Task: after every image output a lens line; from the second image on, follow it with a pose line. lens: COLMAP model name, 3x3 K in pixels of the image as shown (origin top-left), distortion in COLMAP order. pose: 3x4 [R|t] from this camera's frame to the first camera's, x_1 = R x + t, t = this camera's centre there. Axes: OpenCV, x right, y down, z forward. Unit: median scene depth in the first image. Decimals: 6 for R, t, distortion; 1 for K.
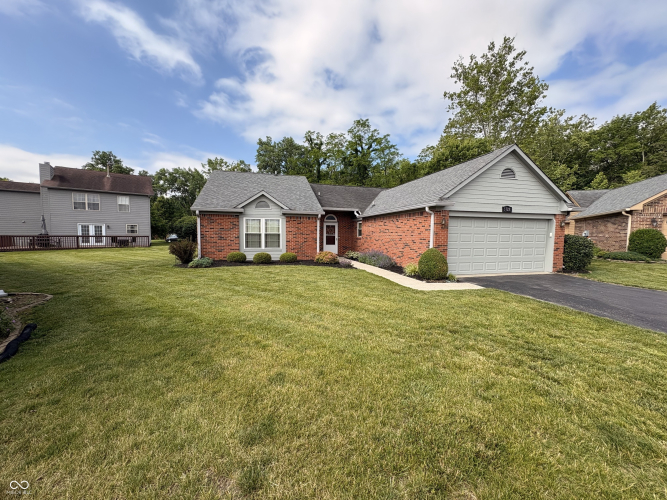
lens RADIAL K [[264.2, 0, 331.6], [0, 264.2, 251.2], [0, 0, 1]] dist [-0.000521, 0.000392]
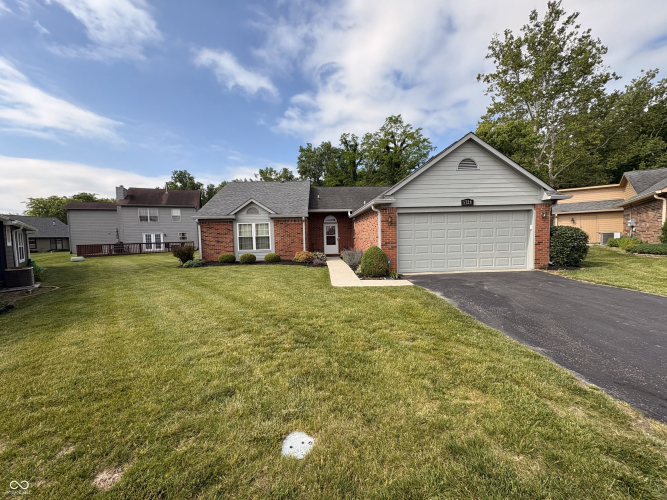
lens RADIAL K [[264.2, 0, 332.8], [0, 264.2, 250.5], [0, 0, 1]] dist [-0.000521, 0.000392]
pose [[0.976313, -0.022699, -0.215170, 0.176798], [0.021739, 0.999740, -0.006825, 0.003941], [0.215269, 0.001985, 0.976553, -0.009350]]
